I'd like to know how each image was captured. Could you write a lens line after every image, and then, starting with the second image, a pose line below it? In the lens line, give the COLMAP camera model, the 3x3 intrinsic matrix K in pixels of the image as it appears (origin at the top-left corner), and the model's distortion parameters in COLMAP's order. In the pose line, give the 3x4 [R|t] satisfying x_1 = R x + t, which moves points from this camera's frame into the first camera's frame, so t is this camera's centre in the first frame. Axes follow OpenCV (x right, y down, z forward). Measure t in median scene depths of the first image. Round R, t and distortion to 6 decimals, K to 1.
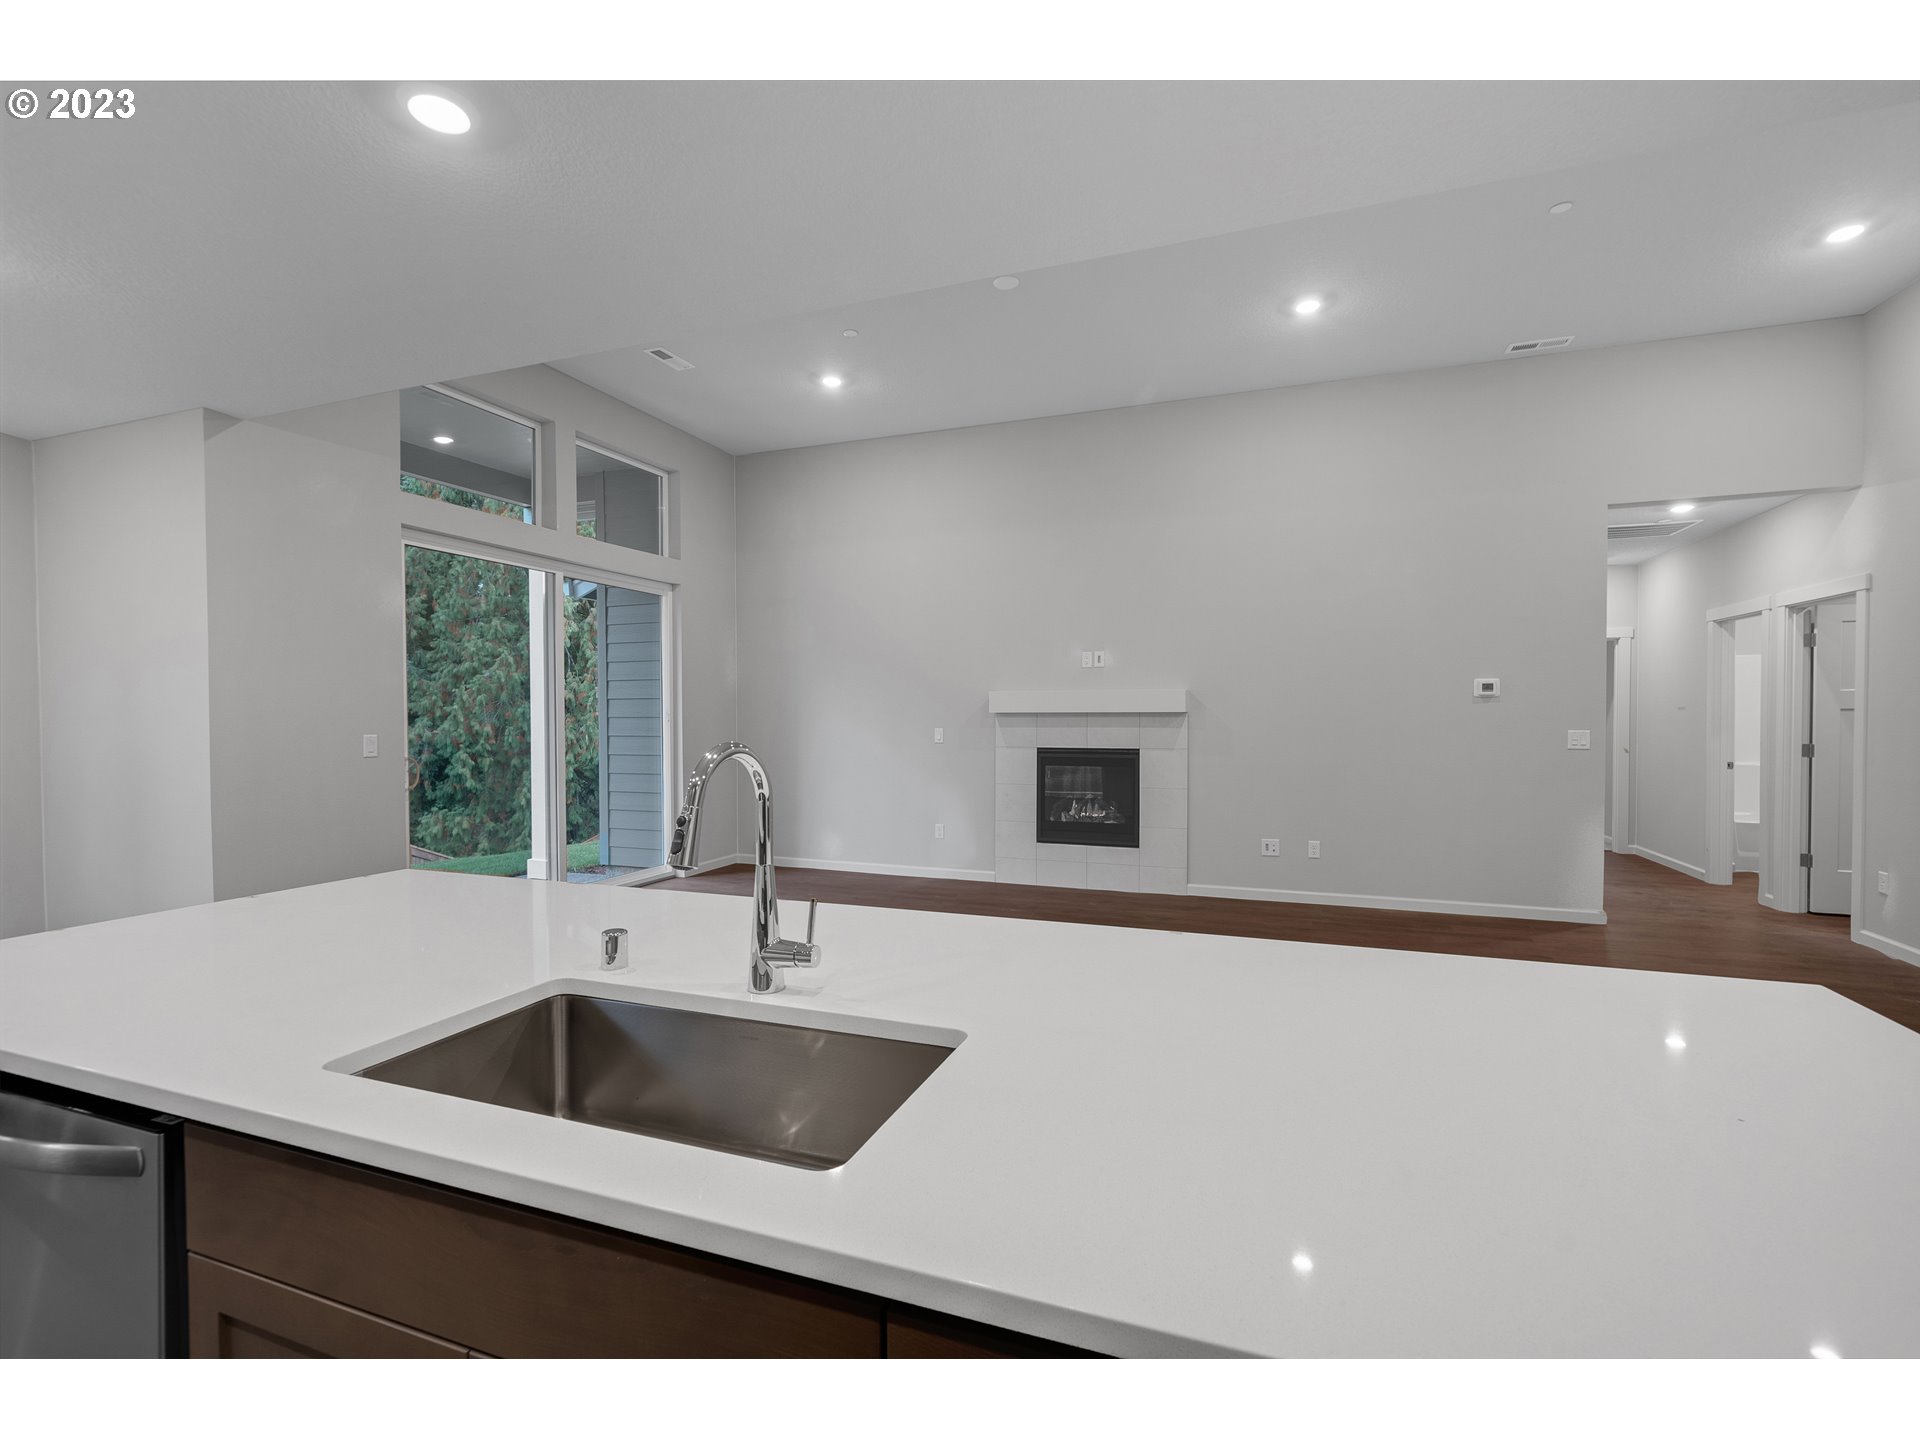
lens RADIAL K [[839.7, 0, 960.0], [0, 839.7, 720.0], [0, 0, 1]] dist [-0.001732, -0.000146]
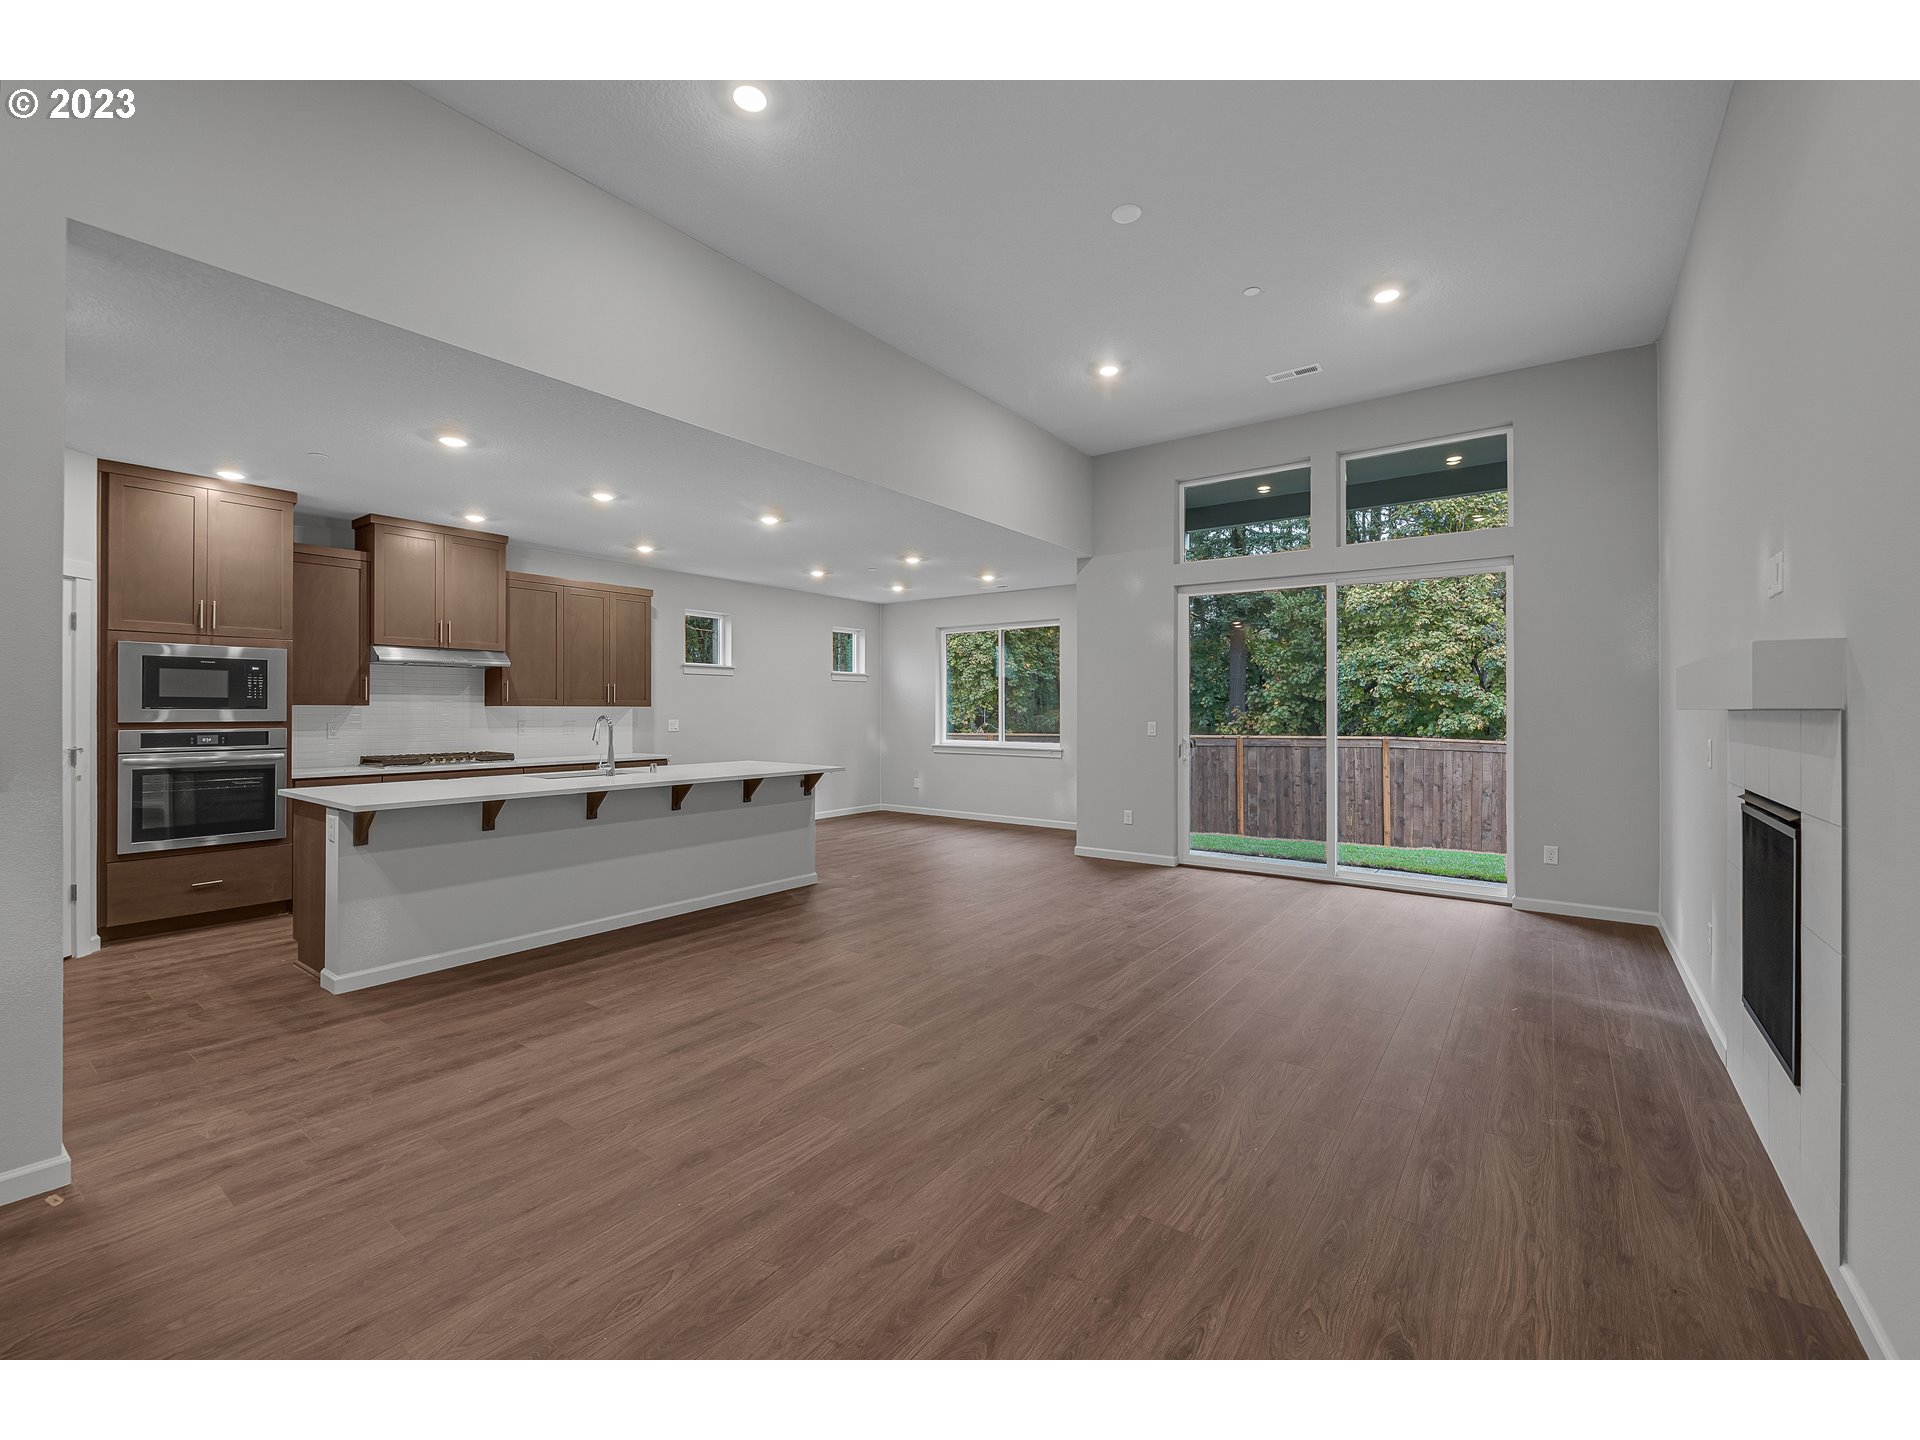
lens RADIAL K [[802.9, 0, 952.8], [0, 802.9, 710.7], [0, 0, 1]] dist [-0.002042, -0.000321]
pose [[-0.289616, 0.006295, -0.957122, 0.631316], [-0.013334, 0.999855, 0.010610, -0.007619], [0.957050, 0.015835, -0.289490, 0.745531]]
